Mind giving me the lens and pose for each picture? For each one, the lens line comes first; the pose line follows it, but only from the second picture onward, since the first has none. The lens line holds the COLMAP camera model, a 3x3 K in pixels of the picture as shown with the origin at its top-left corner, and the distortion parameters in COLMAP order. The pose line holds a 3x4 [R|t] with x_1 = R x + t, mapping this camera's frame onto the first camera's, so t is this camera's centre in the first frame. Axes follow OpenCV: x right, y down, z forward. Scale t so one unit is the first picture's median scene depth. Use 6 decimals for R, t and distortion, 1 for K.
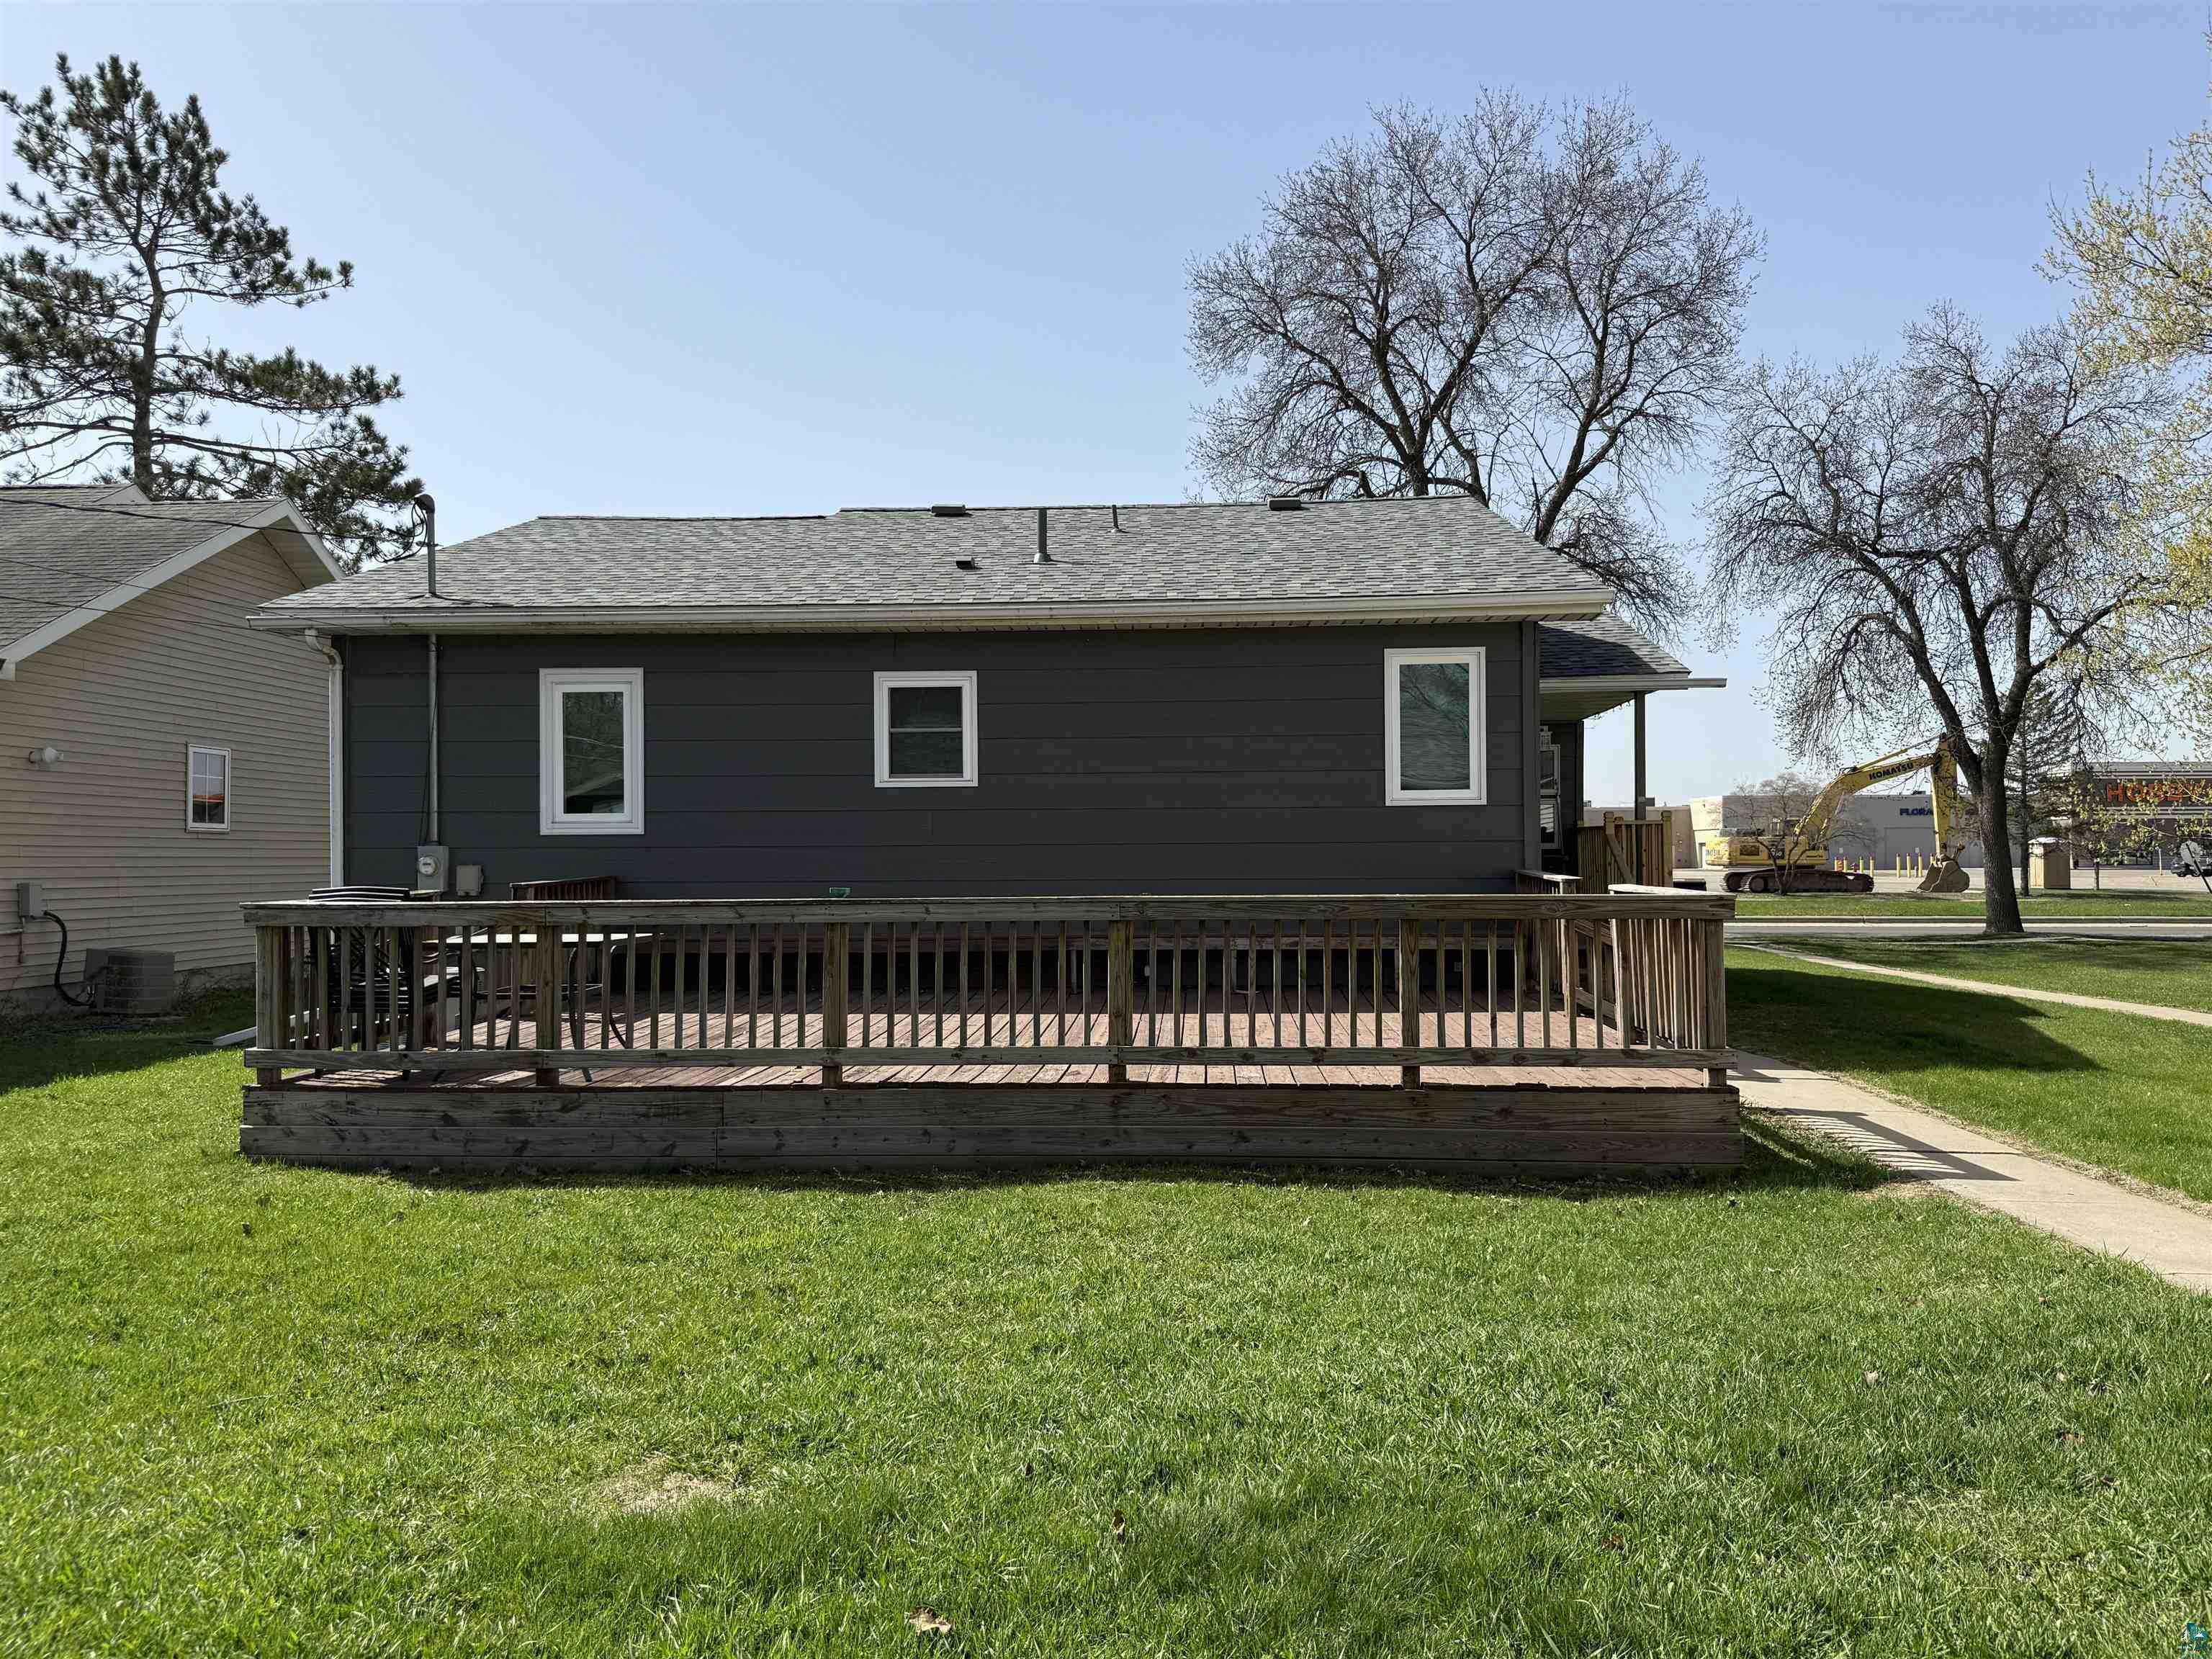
lens RADIAL K [[1632.6, 0, 1088.4], [0, 1632.6, 832.0], [0, 0, 1]] dist [0.045449, -0.076138]
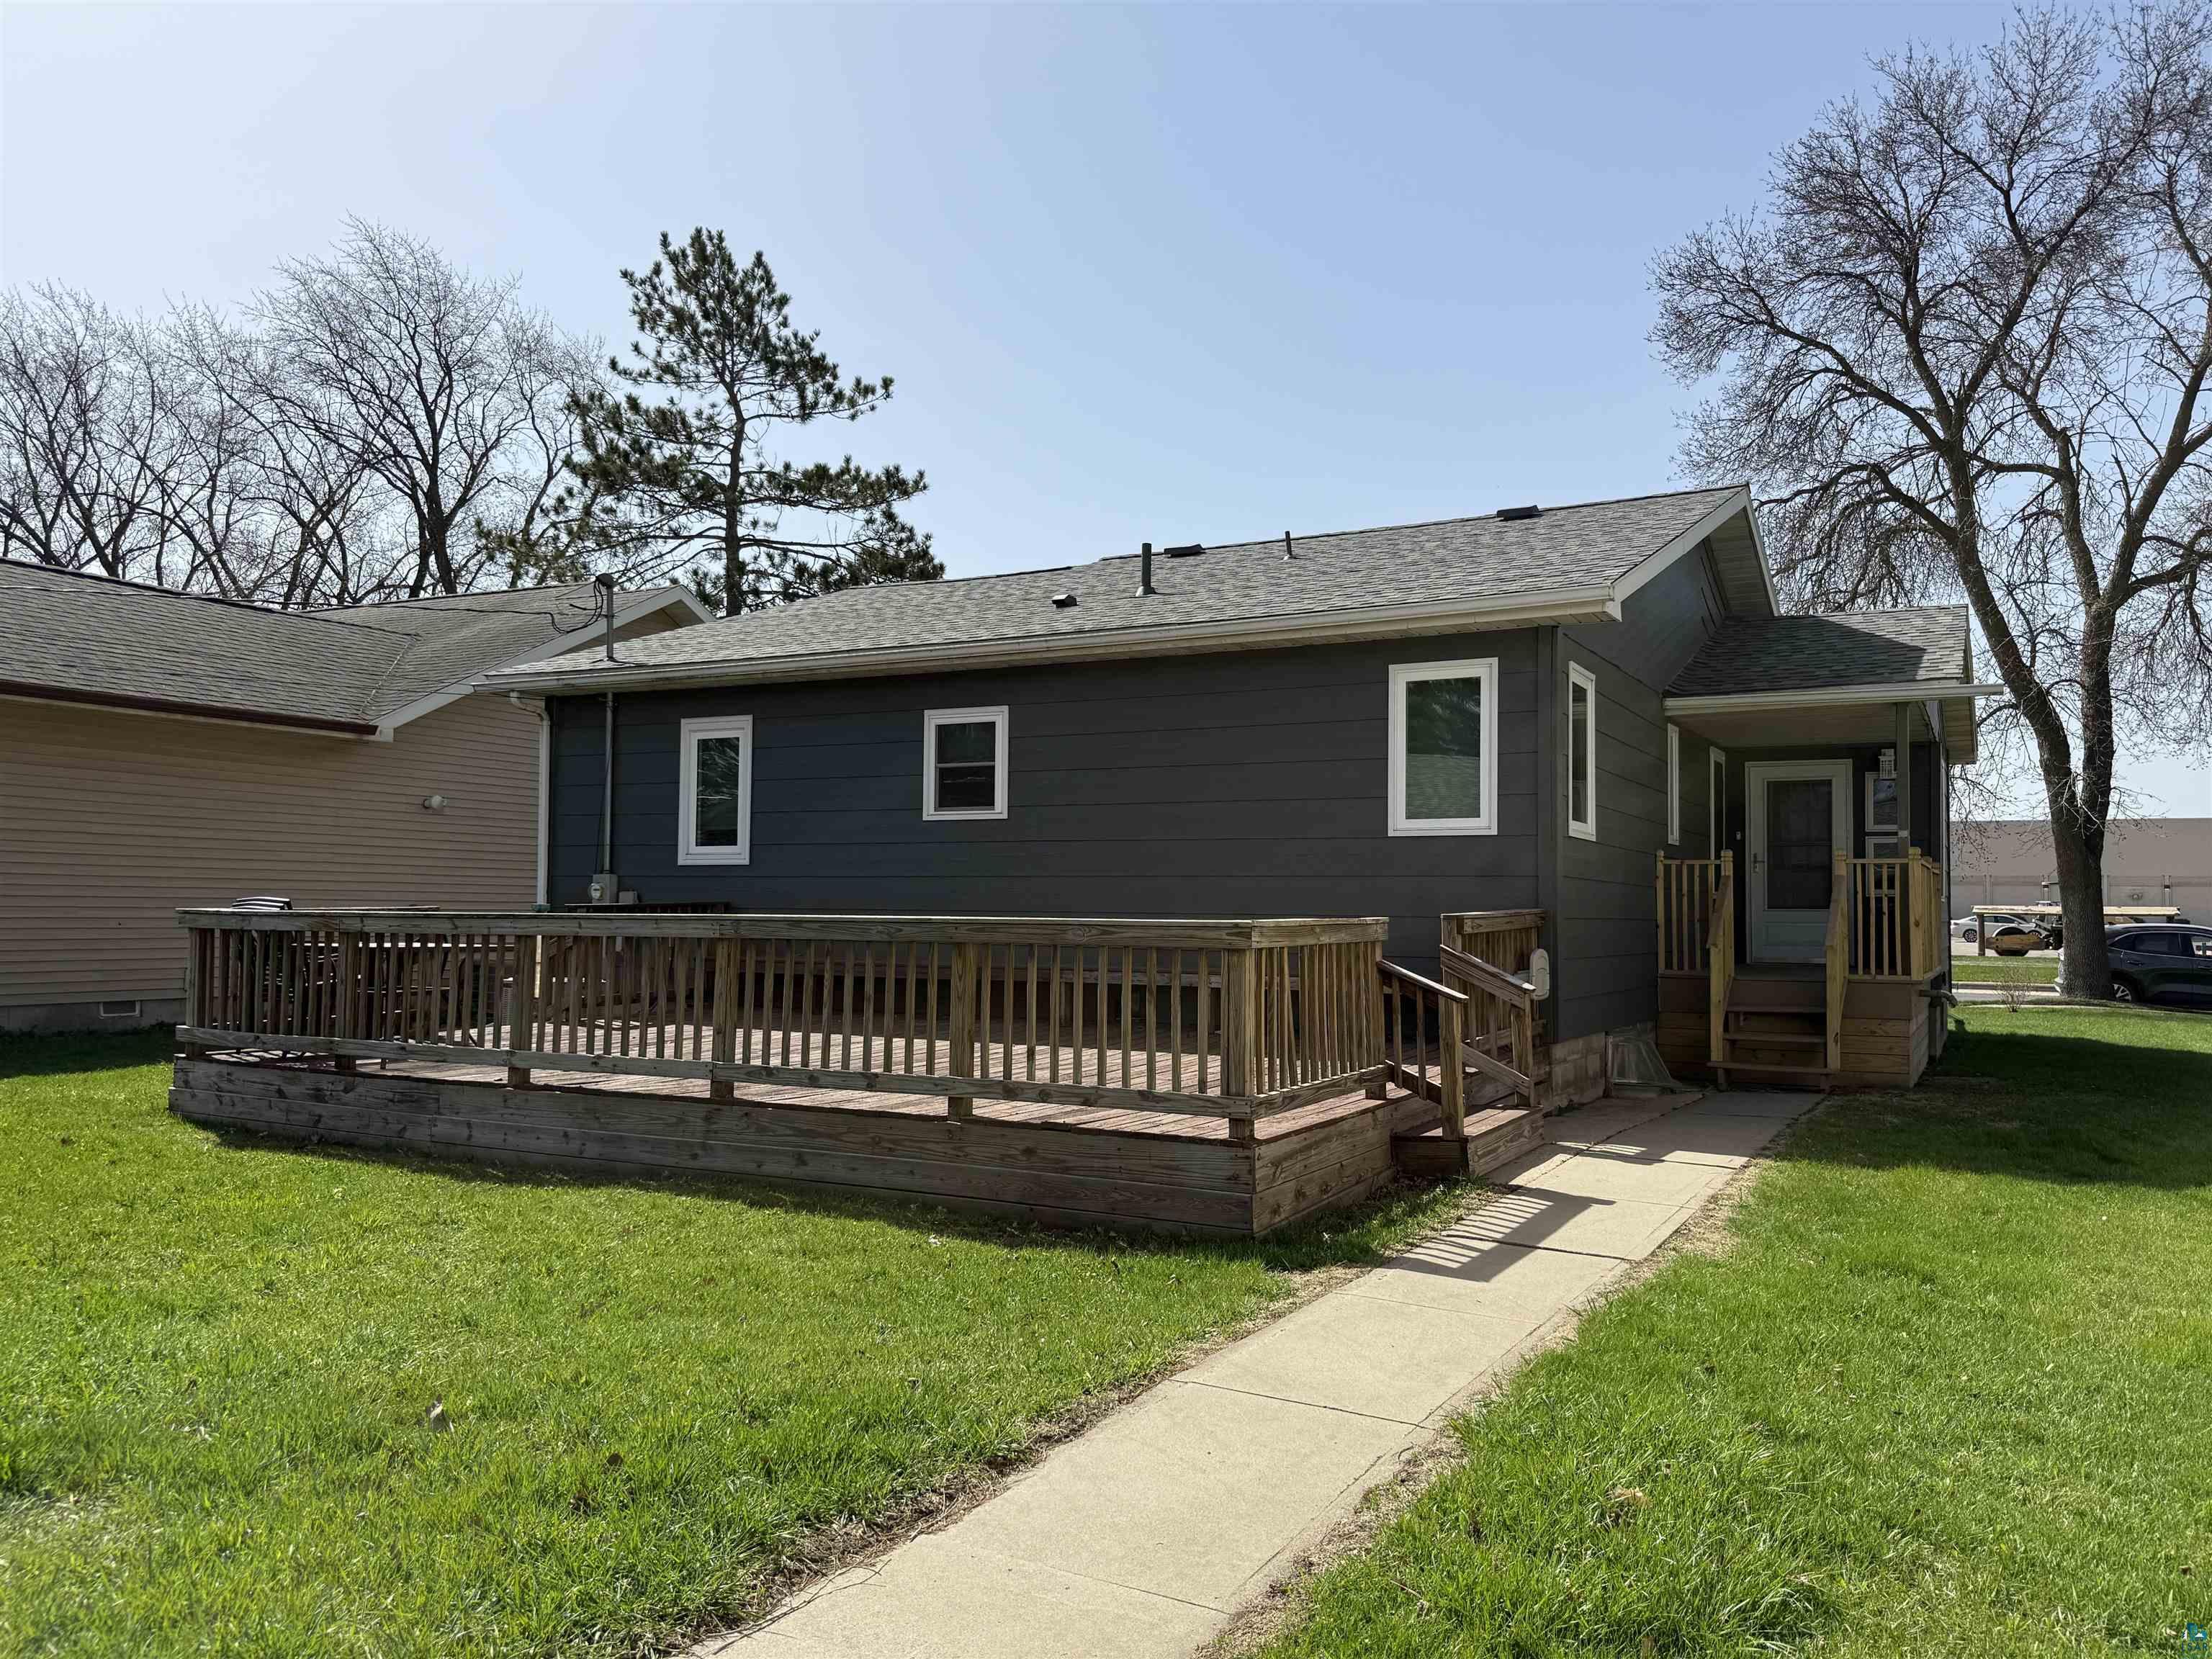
lens RADIAL K [[1632.6, 0, 1089.7], [0, 1632.6, 827.9], [0, 0, 1]] dist [0.045449, -0.076138]
pose [[0.903880, -0.005313, -0.427753, 0.363777], [-0.010297, 0.999363, -0.034172, 0.010211], [0.427662, 0.035292, 0.903249, 0.096018]]
